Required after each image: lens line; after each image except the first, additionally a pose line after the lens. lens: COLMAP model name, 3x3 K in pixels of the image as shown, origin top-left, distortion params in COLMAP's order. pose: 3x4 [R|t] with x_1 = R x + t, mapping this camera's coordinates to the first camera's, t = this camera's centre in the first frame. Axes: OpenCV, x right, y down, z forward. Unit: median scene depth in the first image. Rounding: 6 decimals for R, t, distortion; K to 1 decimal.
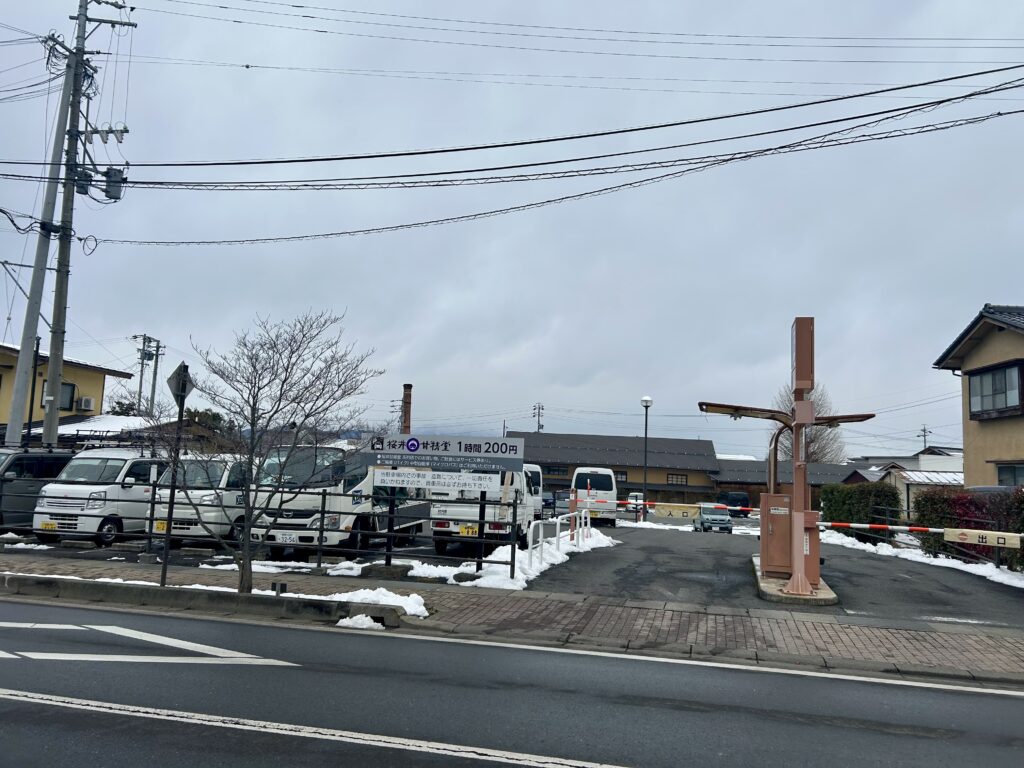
lens RADIAL K [[771.3, 0, 512.0], [0, 771.3, 384.0], [0, 0, 1]] dist [0.032084, 0.000753]
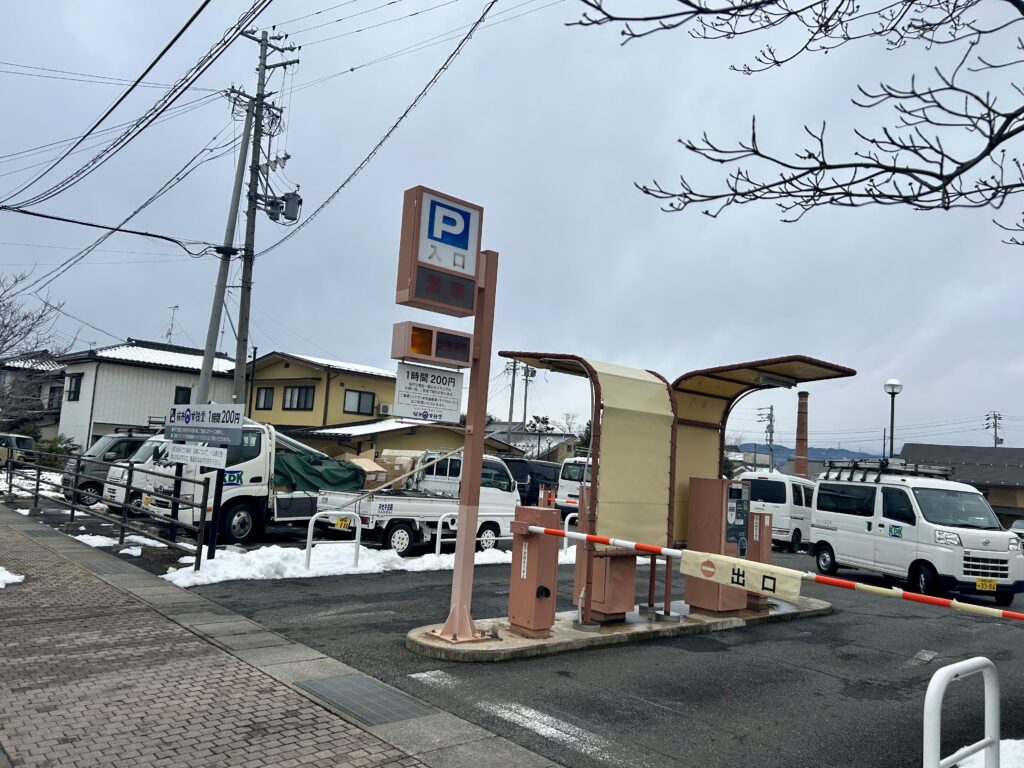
lens RADIAL K [[766.8, 0, 512.0], [0, 766.8, 384.0], [0, 0, 1]] dist [0.055930, -0.000055]
pose [[0.830946, -0.039815, -0.554926, 0.373502], [0.026961, 0.999146, -0.031317, 0.044387], [0.555699, 0.011061, 0.831310, 0.256595]]
